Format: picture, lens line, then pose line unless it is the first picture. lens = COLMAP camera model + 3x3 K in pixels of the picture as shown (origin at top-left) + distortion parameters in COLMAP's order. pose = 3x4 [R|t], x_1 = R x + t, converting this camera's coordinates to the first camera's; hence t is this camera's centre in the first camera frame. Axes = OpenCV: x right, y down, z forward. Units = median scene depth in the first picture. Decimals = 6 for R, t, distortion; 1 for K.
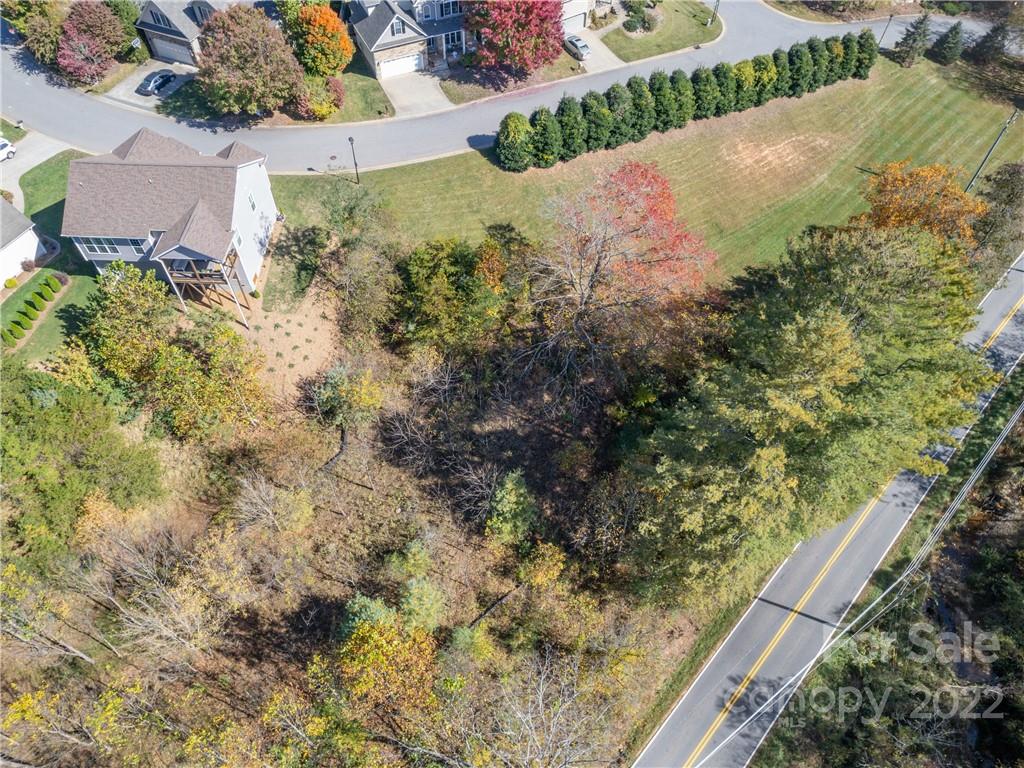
lens RADIAL K [[737.8, 0, 515.4], [0, 737.8, 386.9], [0, 0, 1]] dist [-0.077304, 0.067403]
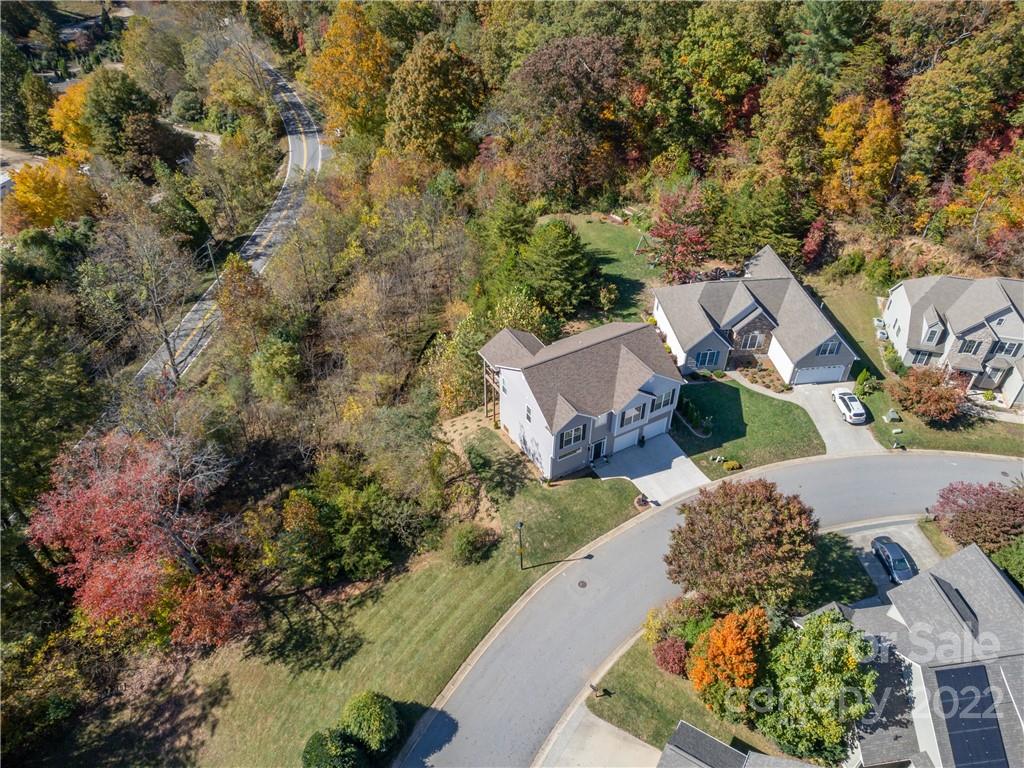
lens RADIAL K [[737.8, 0, 518.7], [0, 737.8, 390.1], [0, 0, 1]] dist [-0.077304, 0.067403]
pose [[-0.842529, 0.331555, -0.424519, 0.062813], [-0.443244, 0.021077, 0.896153, -0.968665], [0.306072, 0.943200, 0.129202, 0.689717]]
